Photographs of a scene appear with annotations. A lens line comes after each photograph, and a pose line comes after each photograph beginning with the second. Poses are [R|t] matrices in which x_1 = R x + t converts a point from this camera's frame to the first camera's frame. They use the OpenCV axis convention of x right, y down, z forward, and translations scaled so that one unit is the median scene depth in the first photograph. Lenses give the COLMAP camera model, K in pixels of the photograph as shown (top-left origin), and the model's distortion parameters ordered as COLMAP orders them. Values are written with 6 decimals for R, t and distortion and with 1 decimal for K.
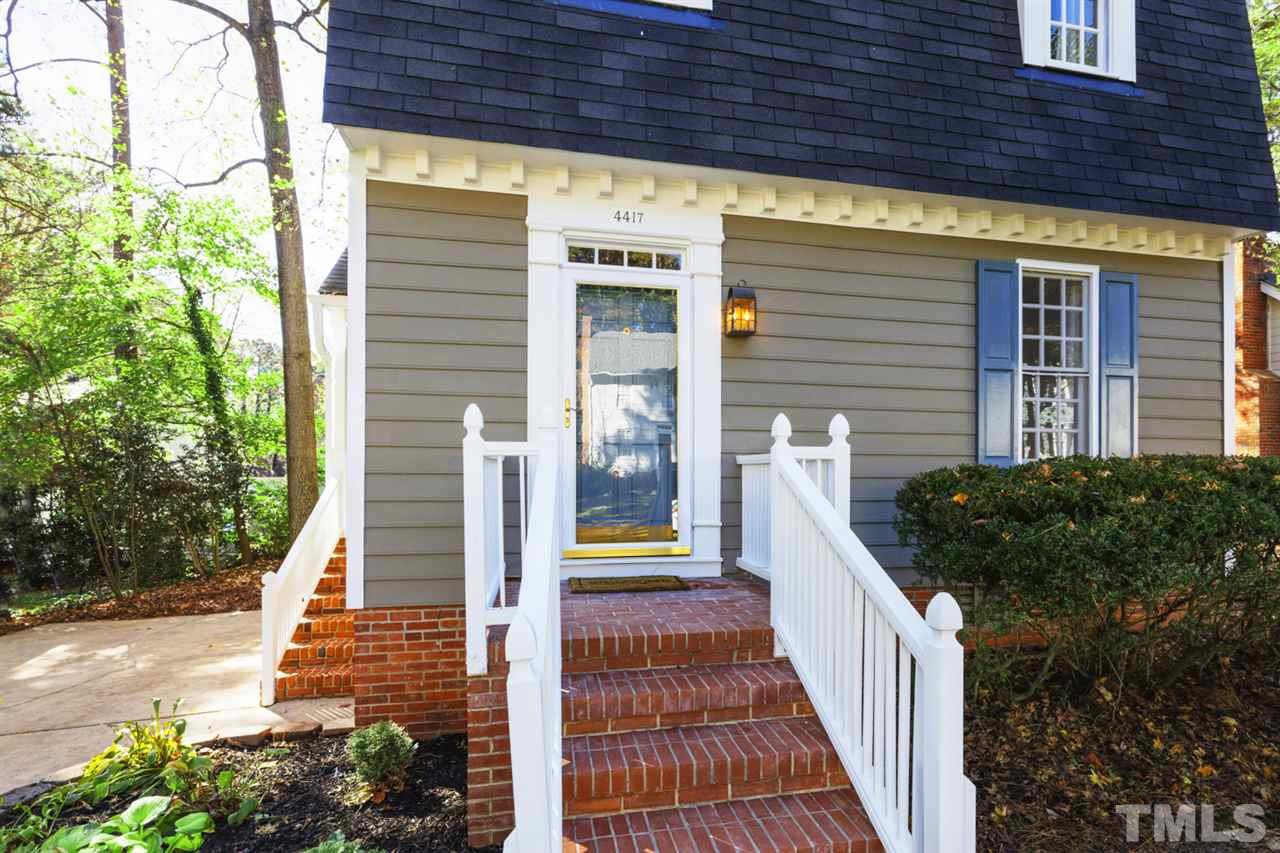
lens RADIAL K [[702.8, 0, 668.1], [0, 702.8, 485.6], [0, 0, 1]] dist [0.001550, 0.000978]
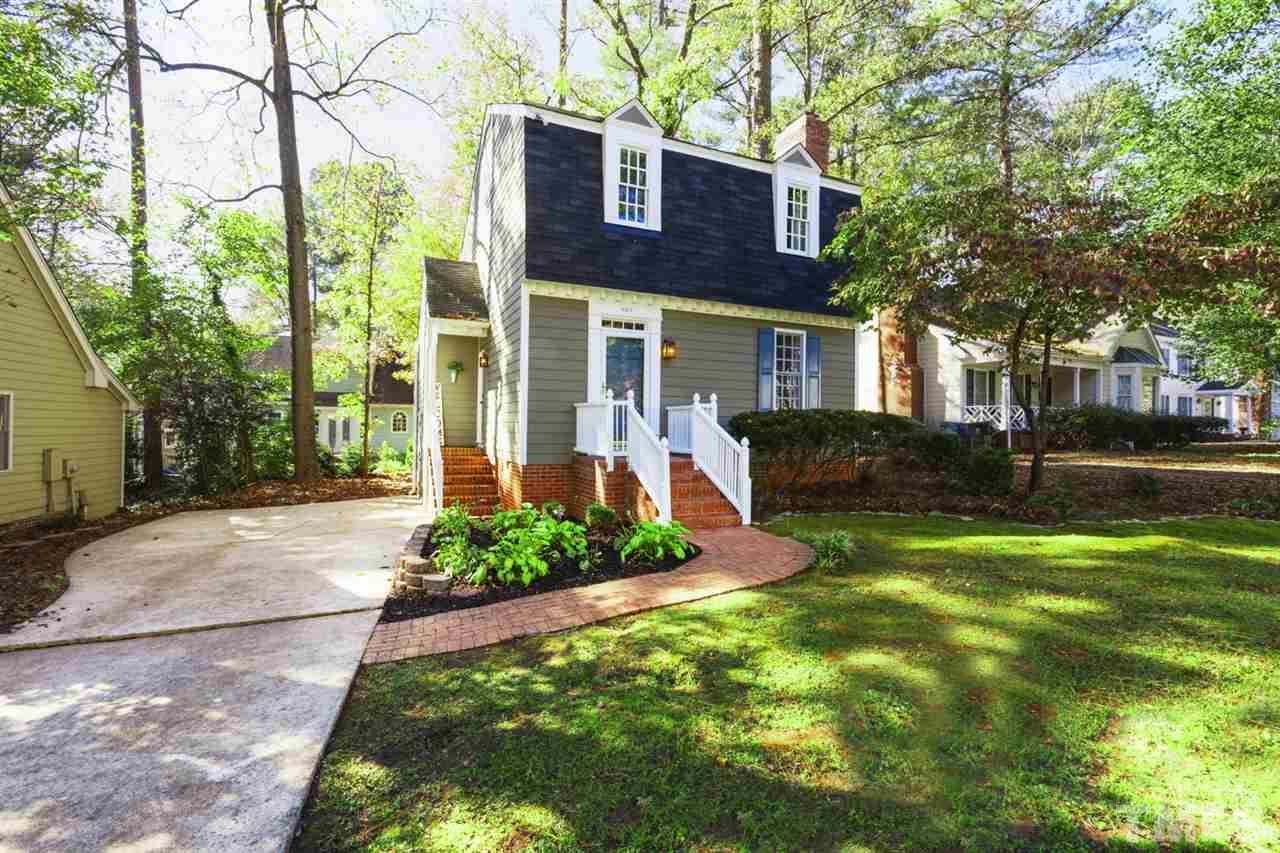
lens RADIAL K [[580.5, 0, 639.1], [0, 580.5, 429.8], [0, 0, 1]] dist [-0.000592, 0.000792]
pose [[0.981689, 0.007650, 0.190337, -0.358343], [-0.006900, 0.999966, -0.004606, 0.046957], [-0.190366, 0.003208, 0.981708, -0.921973]]
